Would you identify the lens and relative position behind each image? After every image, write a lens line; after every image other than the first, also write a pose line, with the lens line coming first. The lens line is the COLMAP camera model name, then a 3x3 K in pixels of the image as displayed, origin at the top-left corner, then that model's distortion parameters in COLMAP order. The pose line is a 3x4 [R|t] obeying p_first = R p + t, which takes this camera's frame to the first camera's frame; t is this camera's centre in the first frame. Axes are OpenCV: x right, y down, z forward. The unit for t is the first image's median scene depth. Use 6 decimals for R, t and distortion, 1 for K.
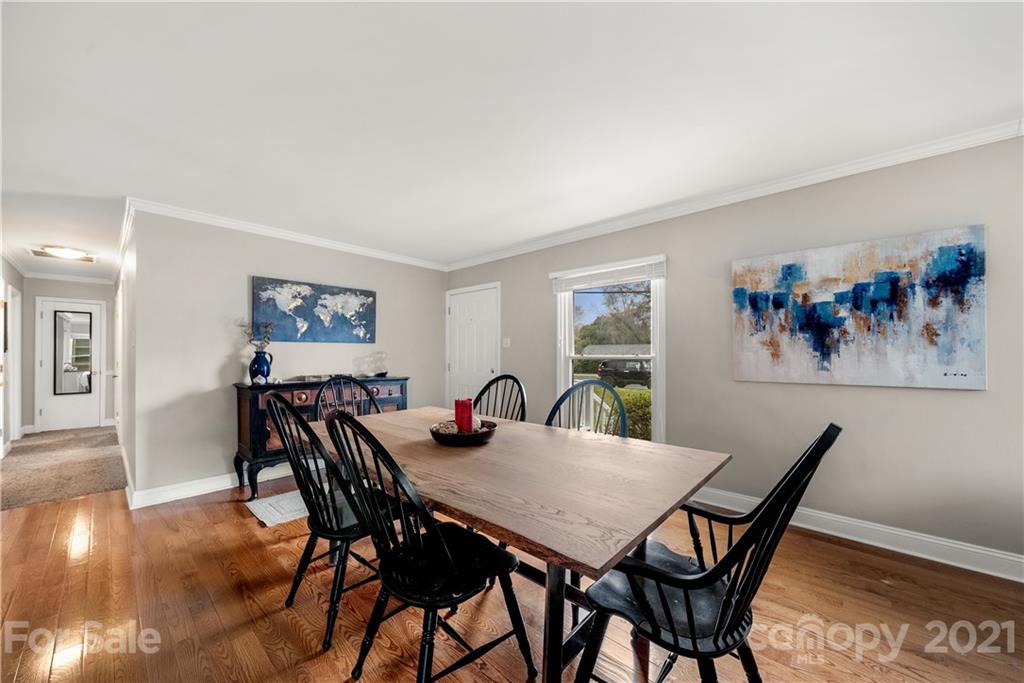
lens RADIAL K [[370.9, 0, 508.4], [0, 370.9, 351.6], [0, 0, 1]] dist [-0.001129, -0.000342]
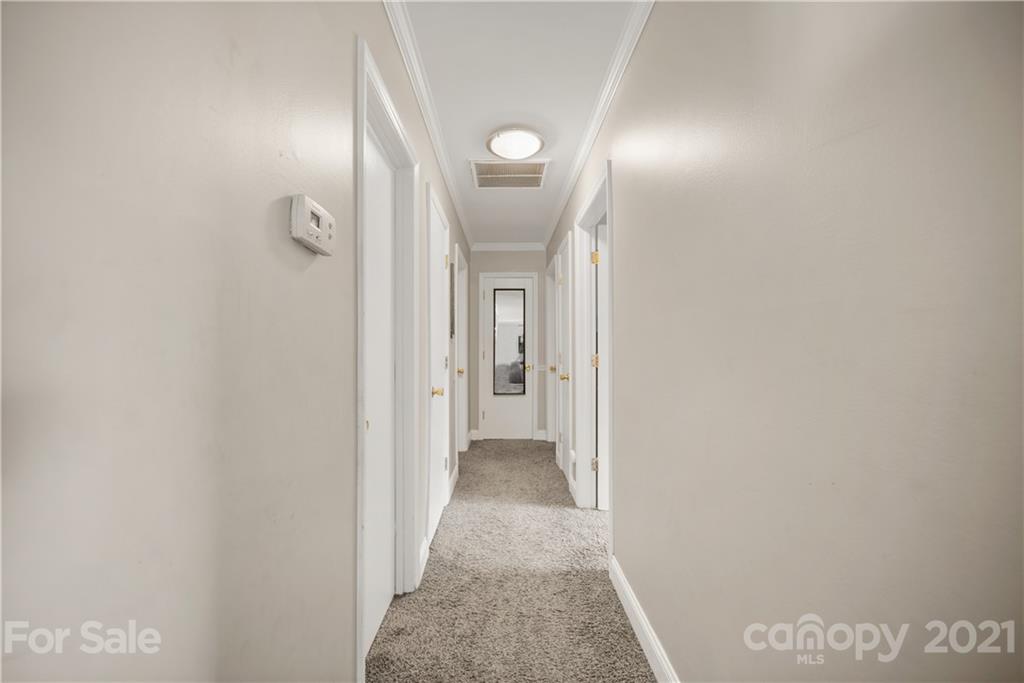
lens RADIAL K [[376.0, 0, 515.1], [0, 376.0, 338.5], [0, 0, 1]] dist [-0.001012, -0.000338]
pose [[0.691508, -0.014305, -0.722227, -0.625411], [0.003275, 0.999856, -0.016668, 0.011130], [0.722361, 0.009160, 0.691455, 0.484271]]
